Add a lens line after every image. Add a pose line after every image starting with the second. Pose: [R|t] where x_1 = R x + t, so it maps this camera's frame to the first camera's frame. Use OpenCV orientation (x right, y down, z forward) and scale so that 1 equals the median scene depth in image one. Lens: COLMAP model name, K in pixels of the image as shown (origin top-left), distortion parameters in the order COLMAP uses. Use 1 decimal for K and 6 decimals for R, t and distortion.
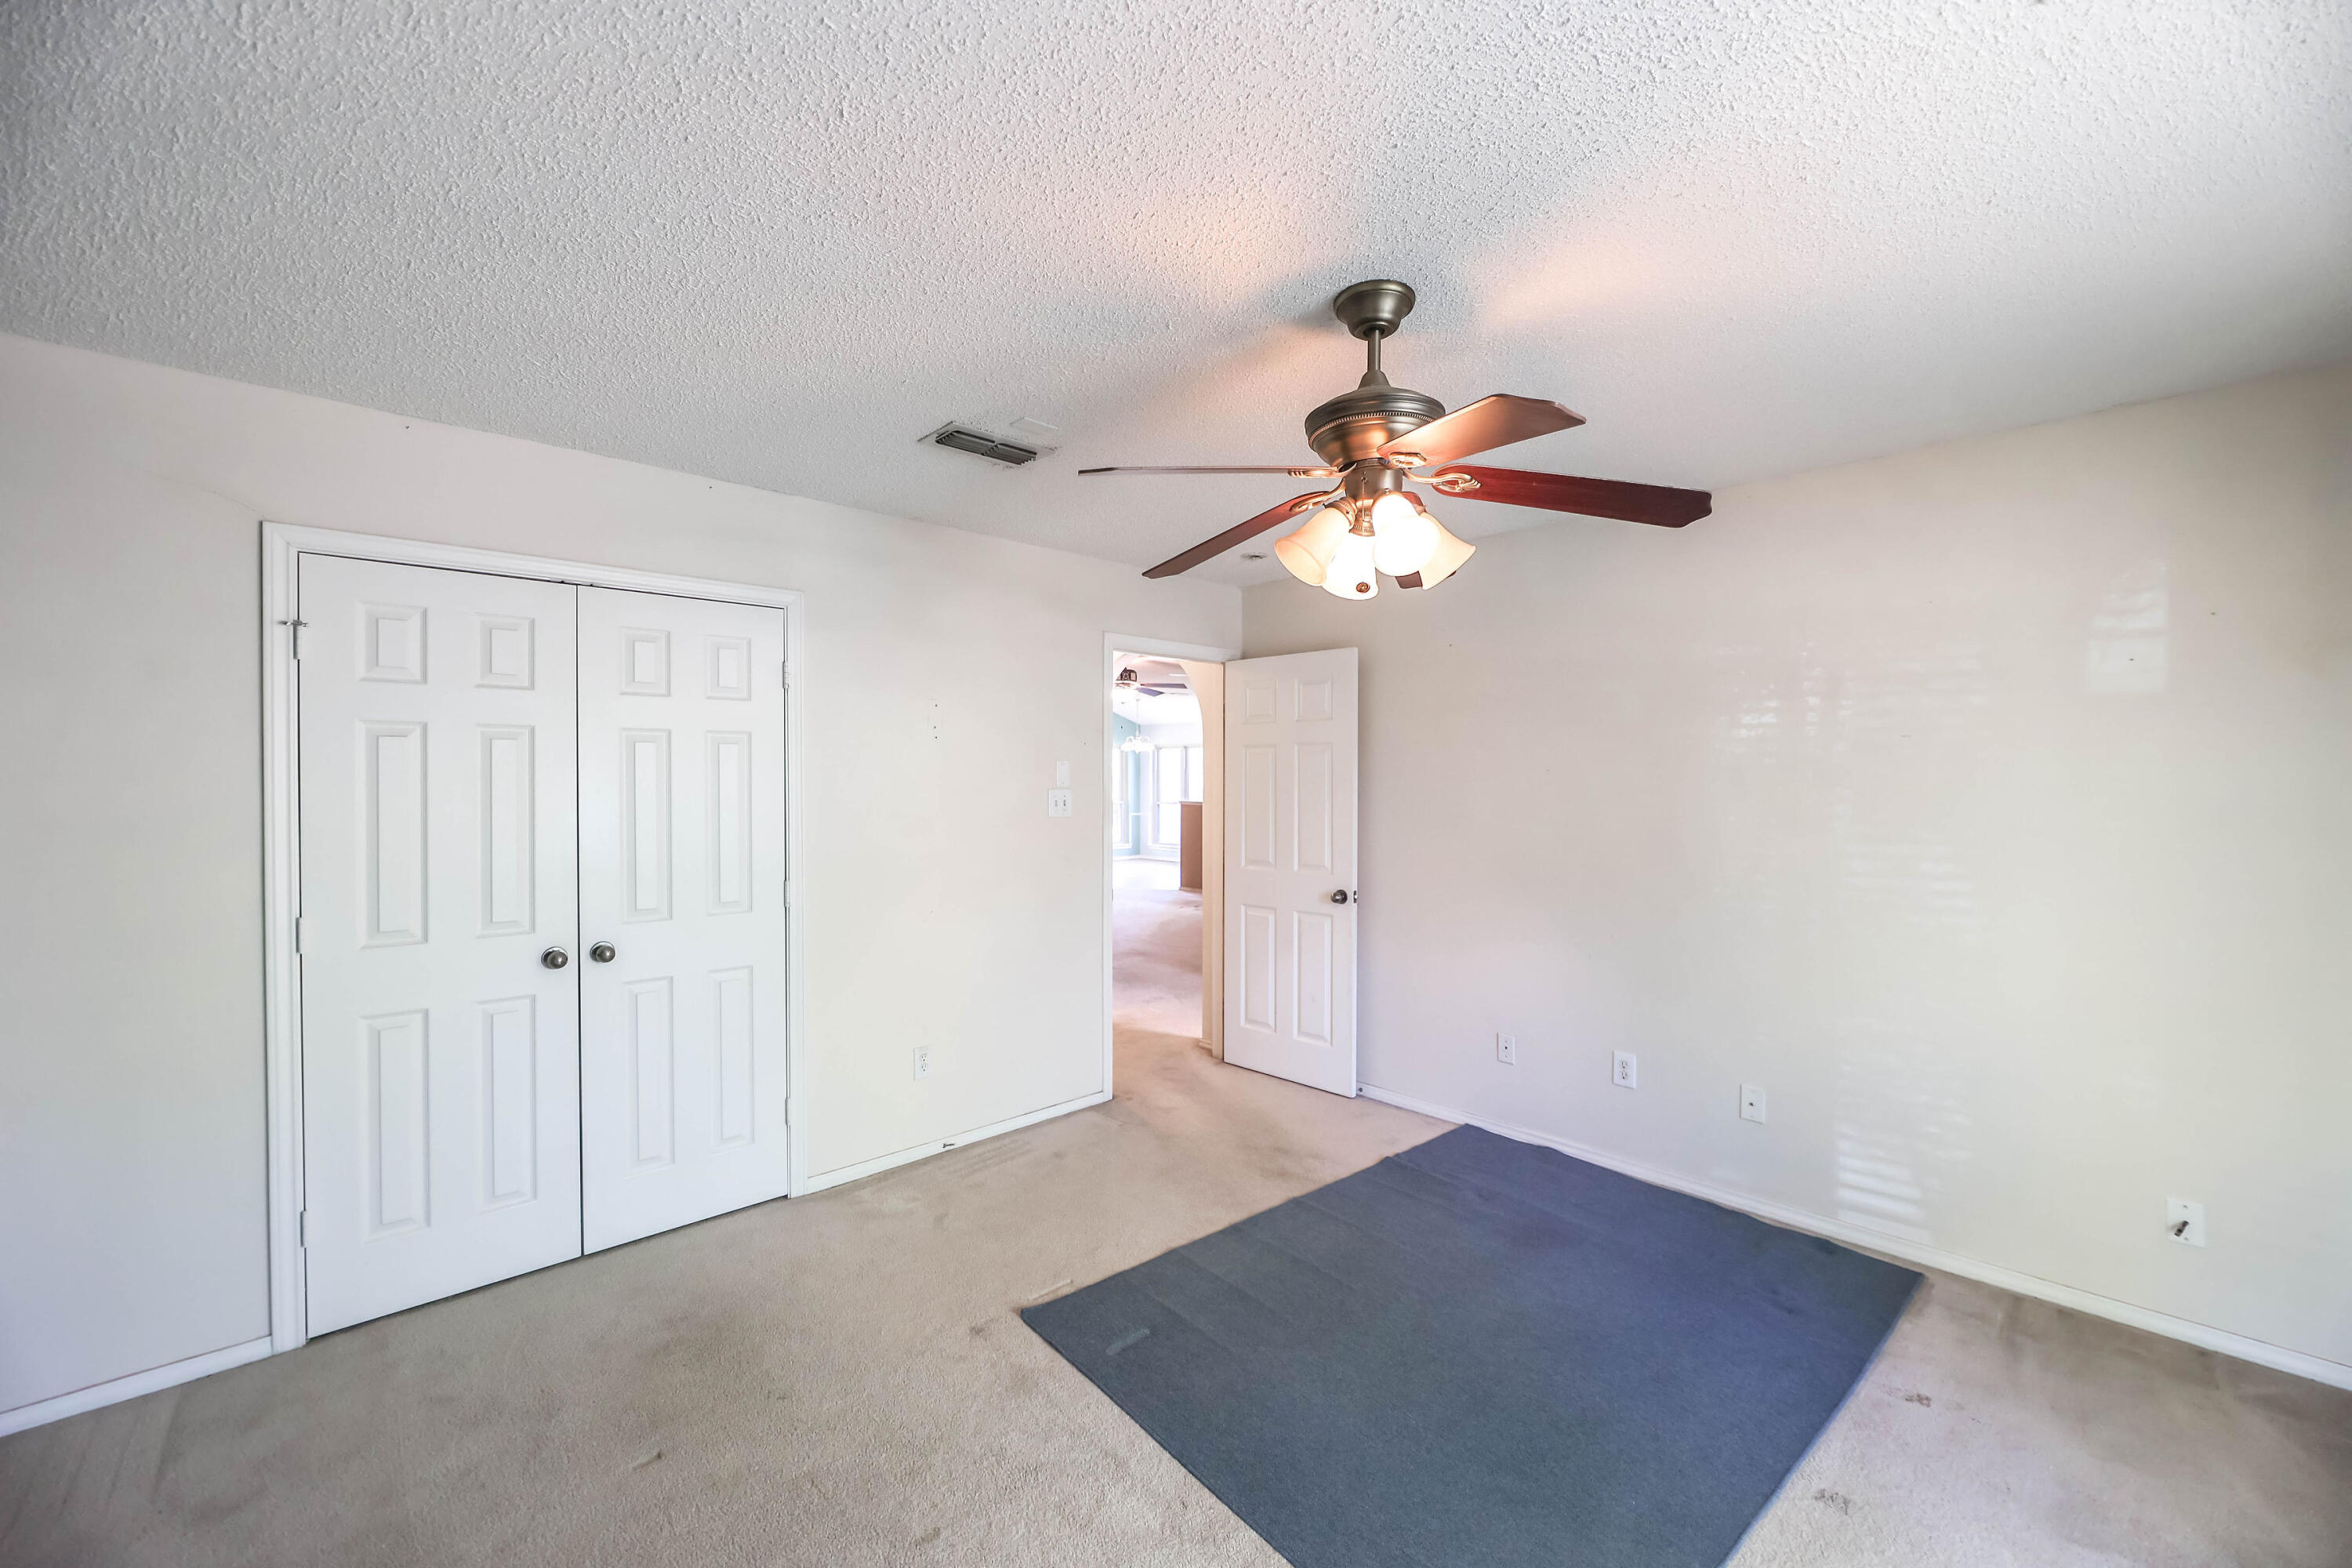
lens RADIAL K [[935.4, 0, 1174.2], [0, 935.4, 785.5], [0, 0, 1]] dist [-0.000934, -0.000259]
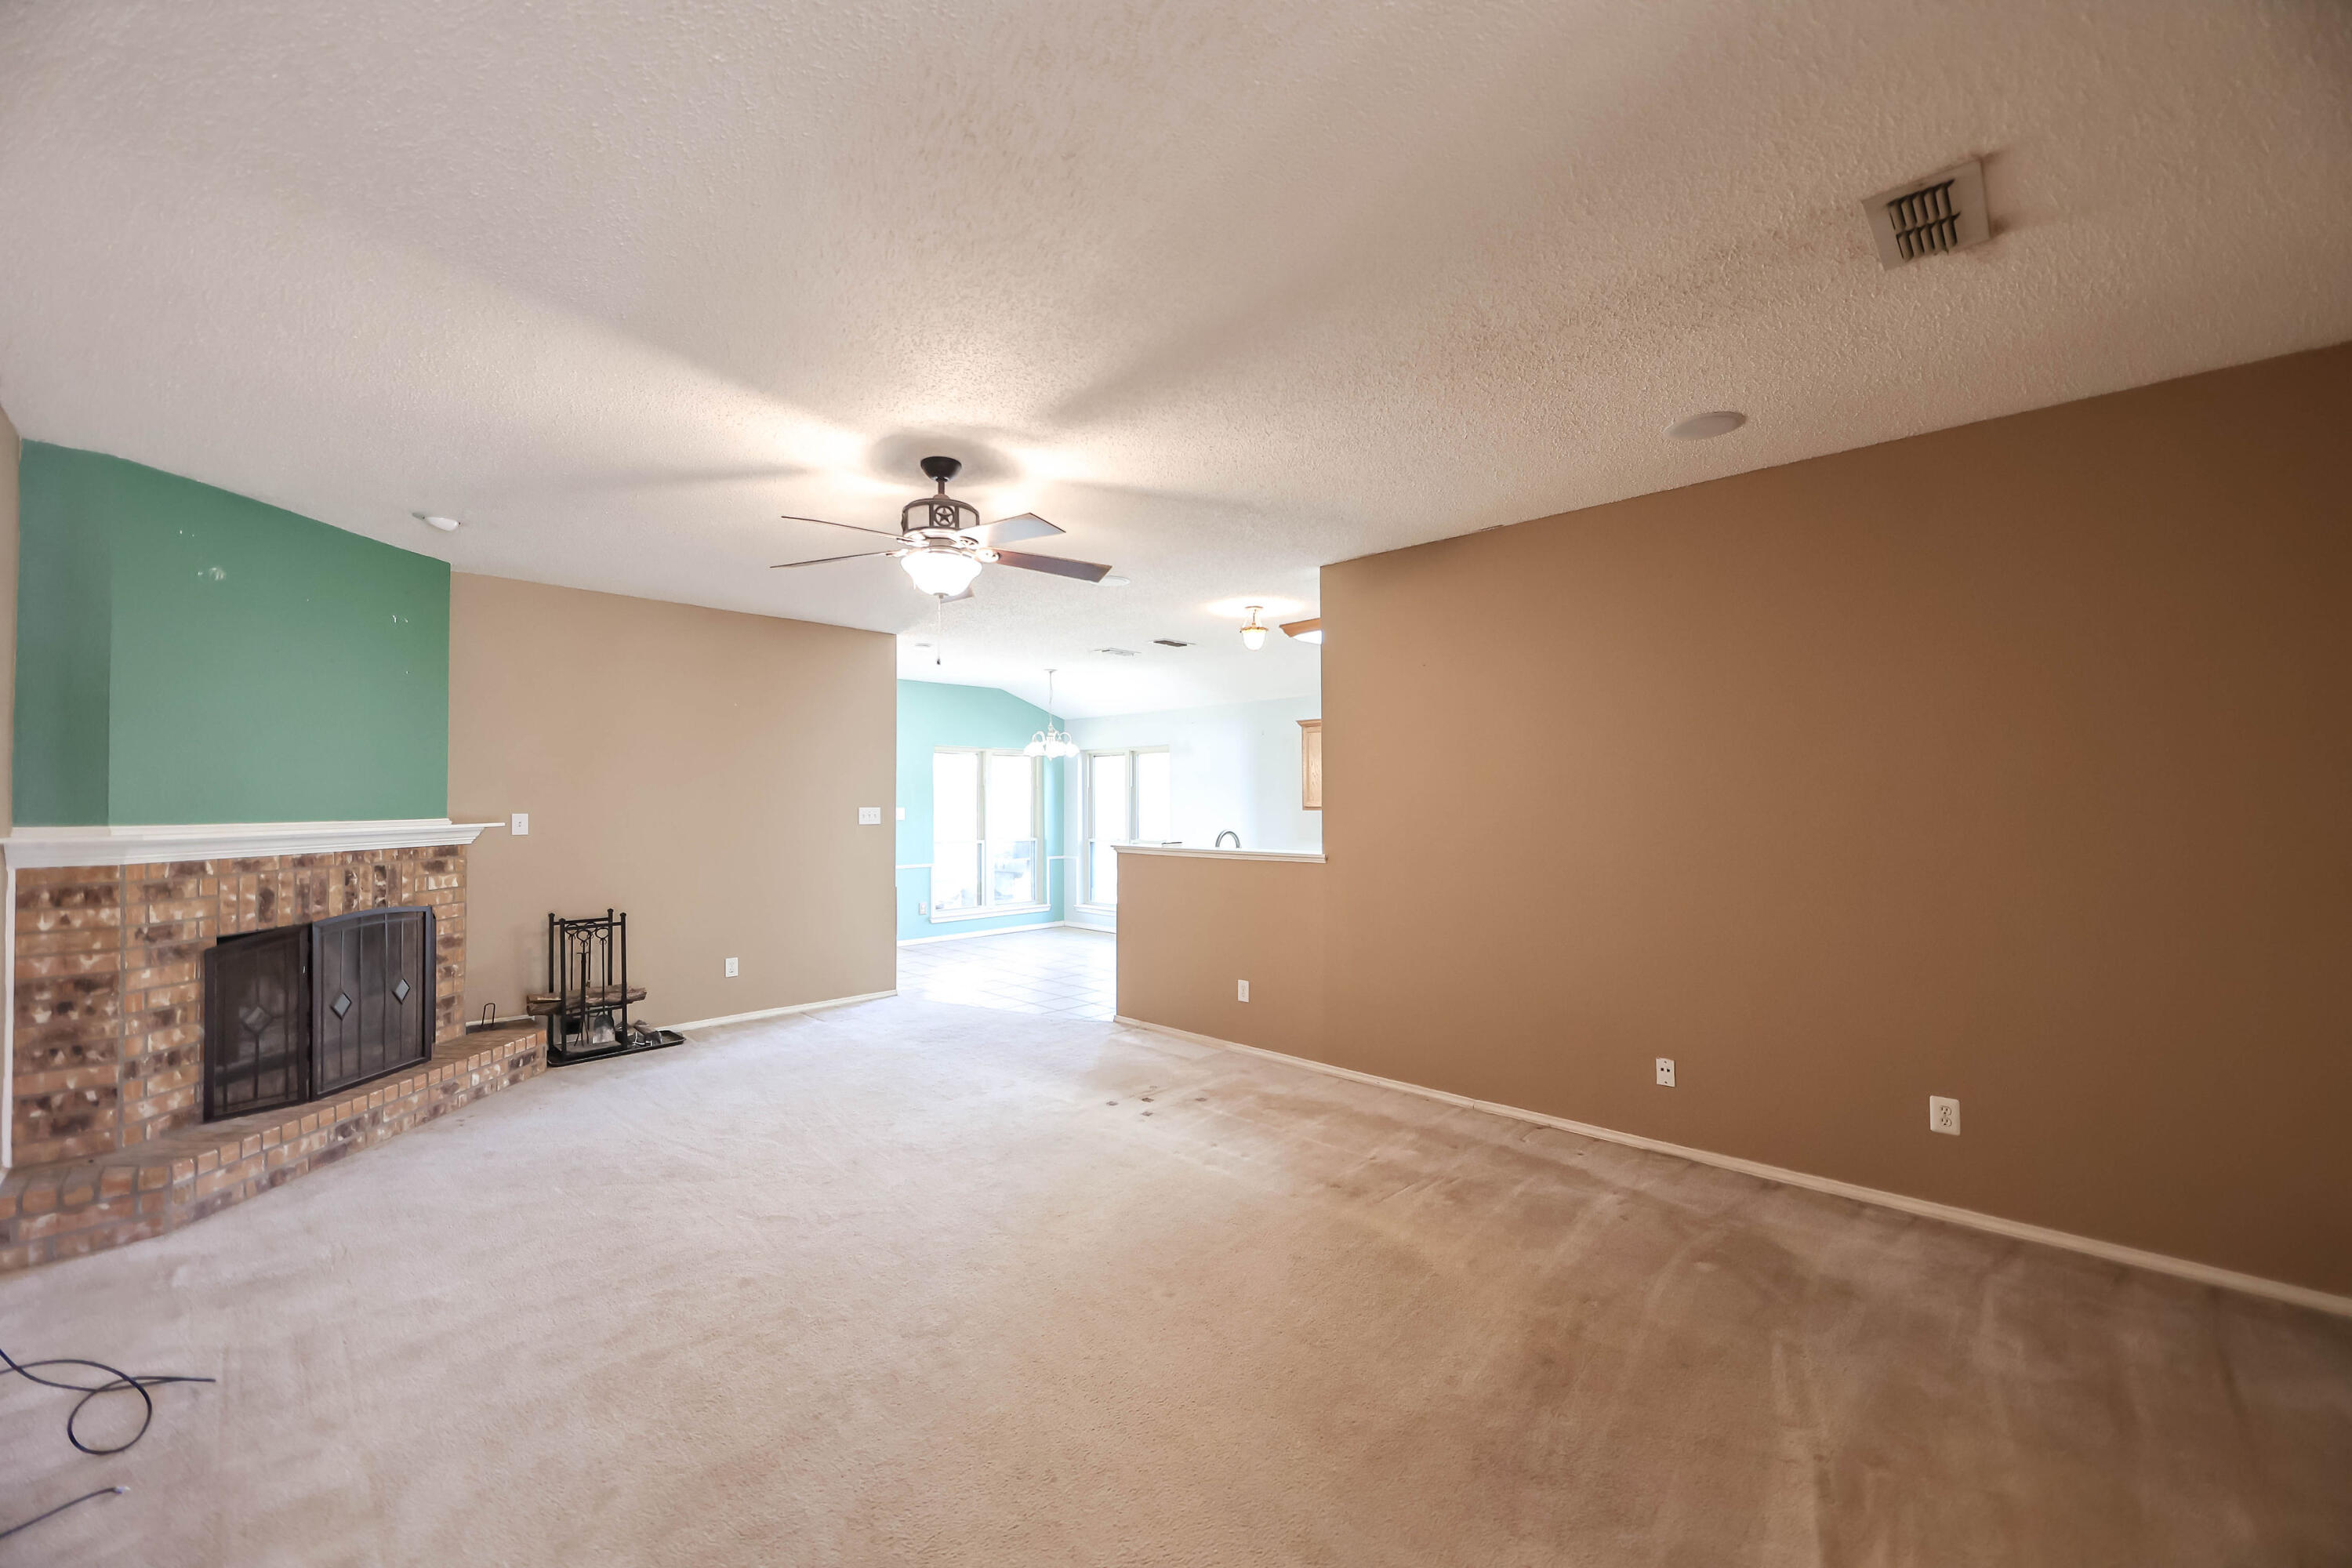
lens RADIAL K [[935.4, 0, 1174.2], [0, 935.4, 785.5], [0, 0, 1]] dist [-0.000934, -0.000259]
pose [[0.999027, 0.000101, 0.044113, 0.012127], [0.000978, 0.999701, -0.024442, -0.003073], [-0.044102, 0.024462, 0.998727, 0.367283]]
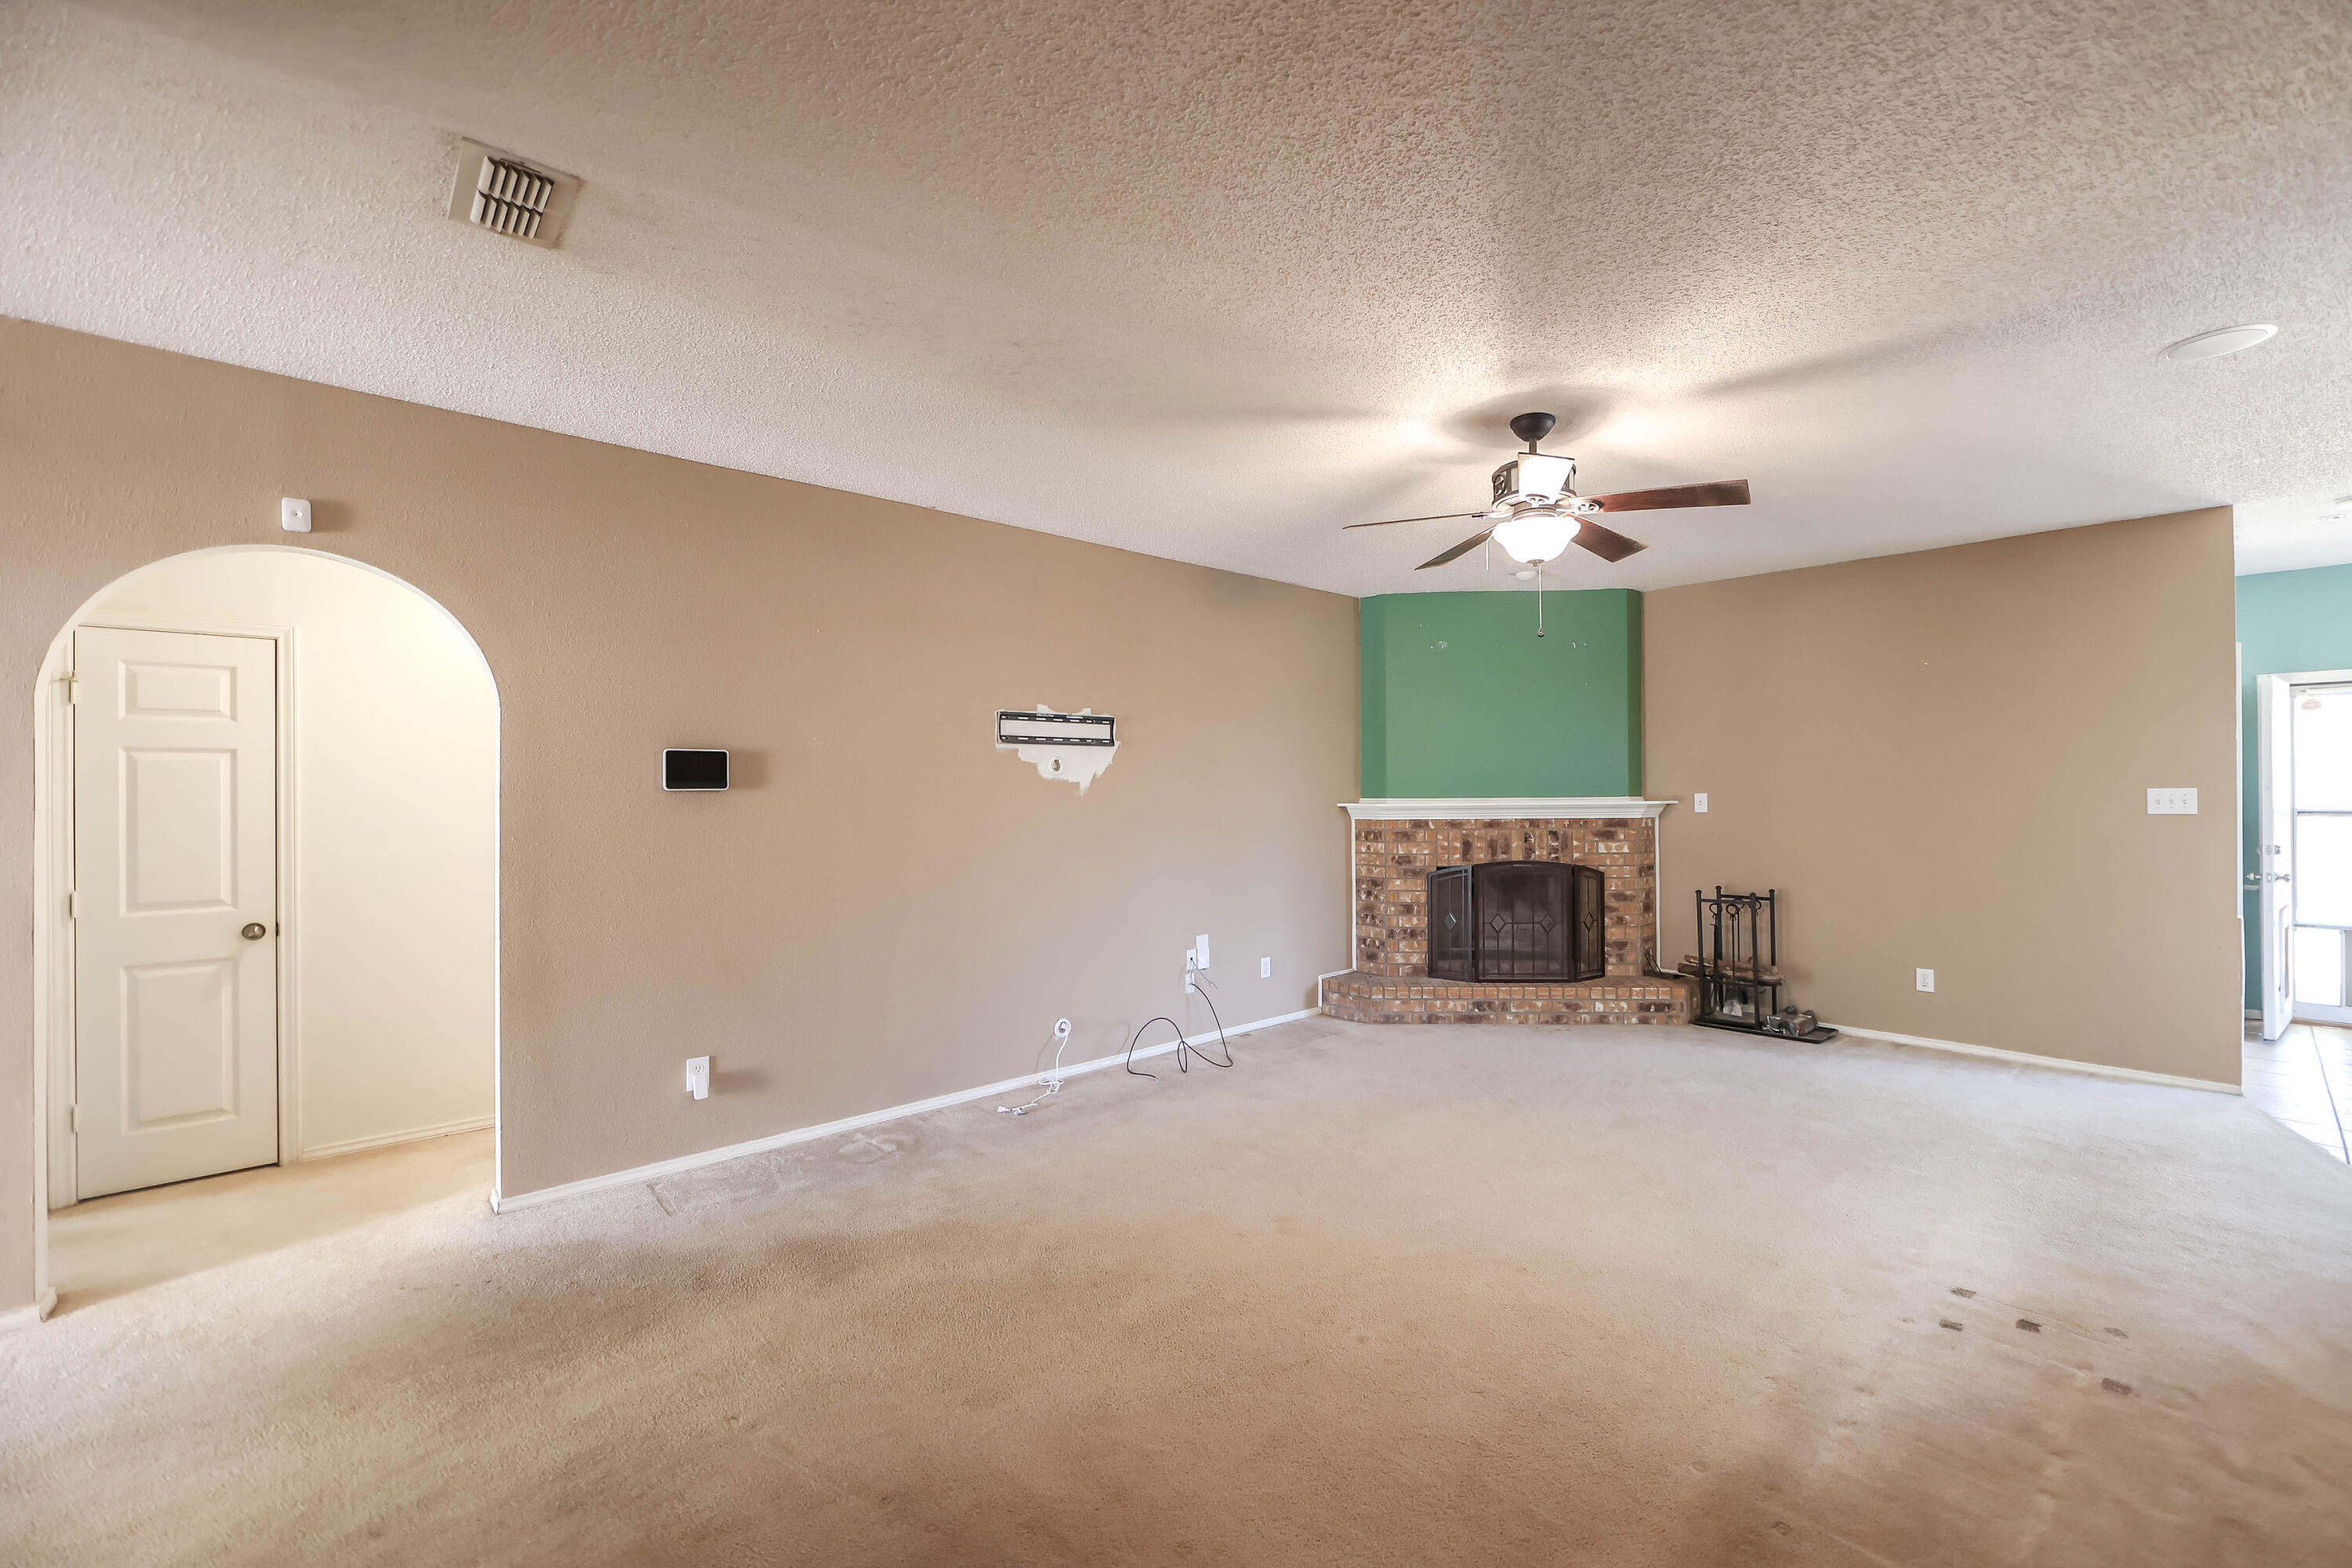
lens RADIAL K [[935.4, 0, 1174.2], [0, 935.4, 785.5], [0, 0, 1]] dist [-0.000934, -0.000259]
pose [[-0.016170, -0.002044, -0.999867, 0.167582], [0.000932, 0.999997, -0.002059, -0.003938], [0.999869, -0.000965, -0.016168, 0.507700]]
